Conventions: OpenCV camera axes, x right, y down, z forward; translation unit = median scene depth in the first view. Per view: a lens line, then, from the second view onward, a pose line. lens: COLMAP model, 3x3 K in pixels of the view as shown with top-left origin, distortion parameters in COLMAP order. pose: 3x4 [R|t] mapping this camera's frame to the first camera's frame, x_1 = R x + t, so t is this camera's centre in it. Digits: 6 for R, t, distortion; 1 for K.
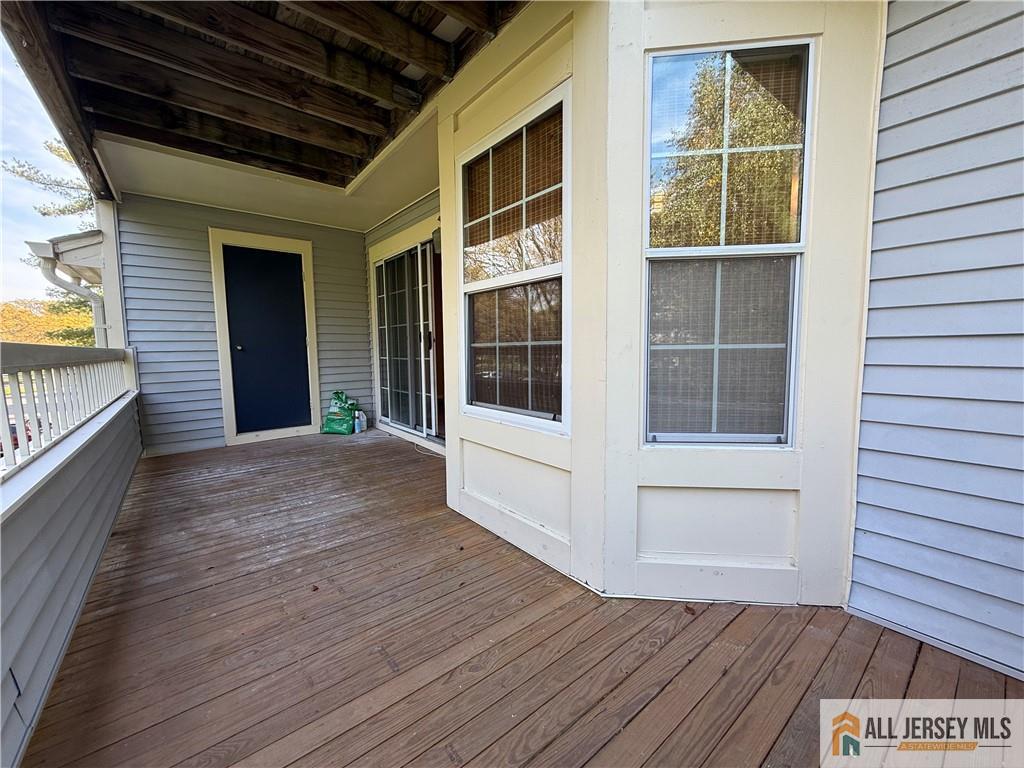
lens RADIAL K [[407.2, 0, 508.6], [0, 407.2, 385.1], [0, 0, 1]] dist [0.001403, -0.000178]
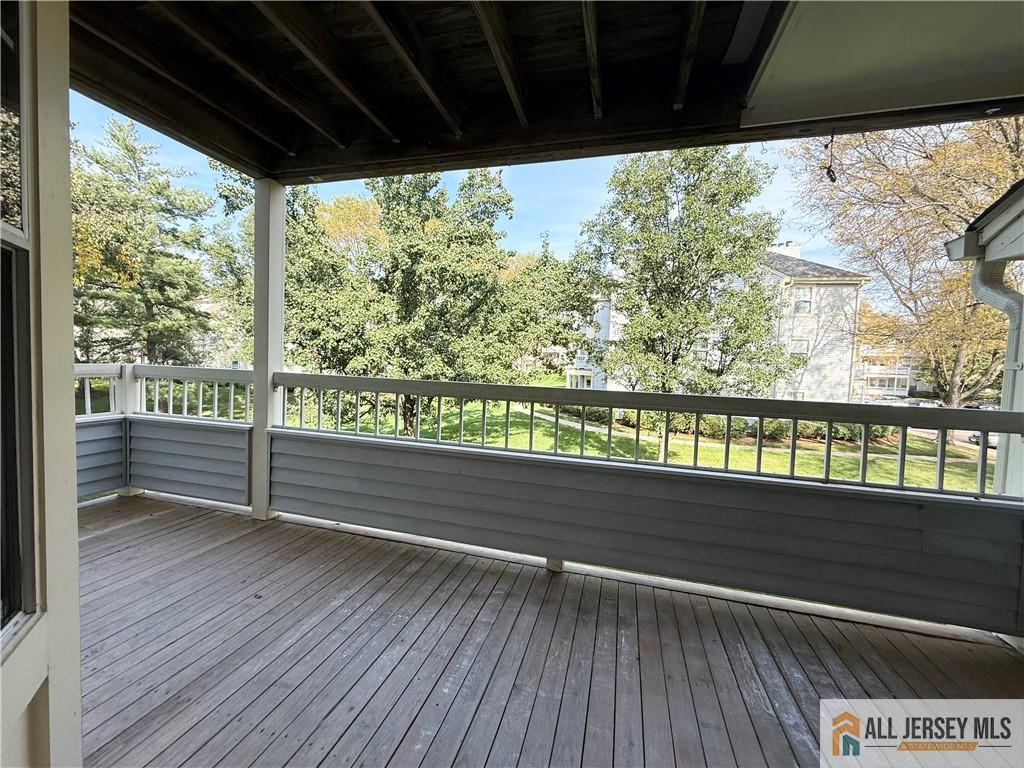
lens RADIAL K [[407.2, 0, 508.3], [0, 407.2, 384.0], [0, 0, 1]] dist [0.001403, -0.000178]
pose [[-0.811313, 0.008671, -0.584548, -0.315425], [-0.082763, 0.988116, 0.129527, -0.237322], [0.578725, 0.153466, -0.800953, 1.822845]]
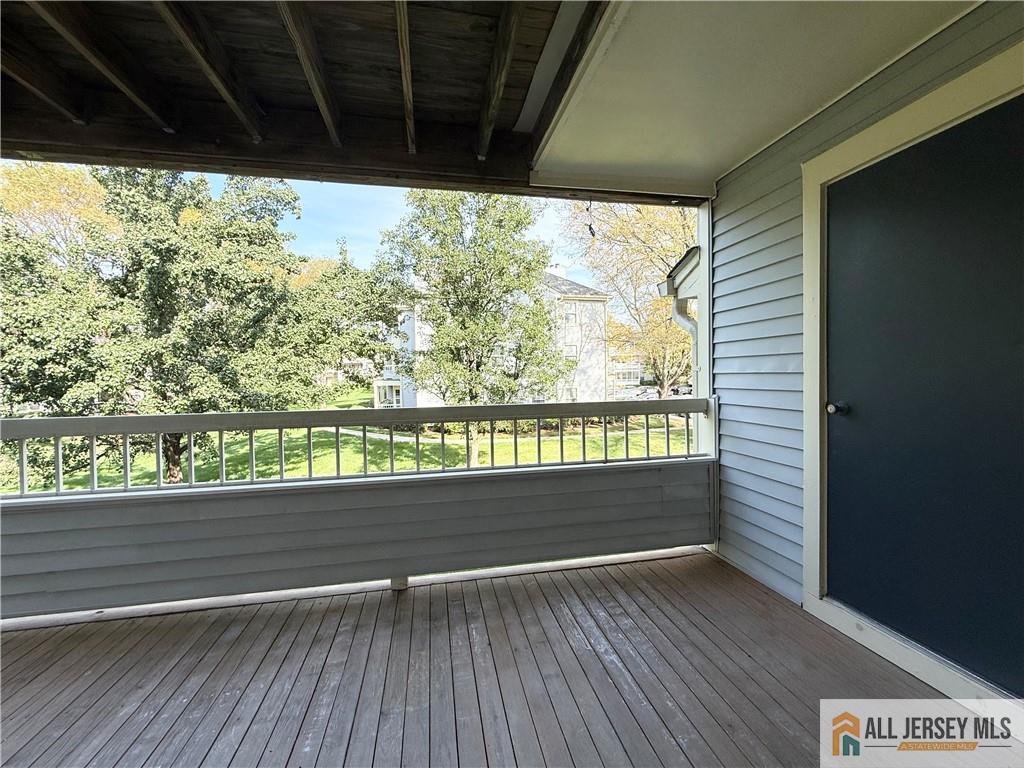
lens RADIAL K [[407.2, 0, 508.7], [0, 407.2, 385.1], [0, 0, 1]] dist [0.001403, -0.000178]
pose [[-0.461705, 0.041495, -0.886062, -0.230524], [-0.058929, 0.995264, 0.077316, -0.265068], [0.885074, 0.087912, -0.457073, 1.813110]]
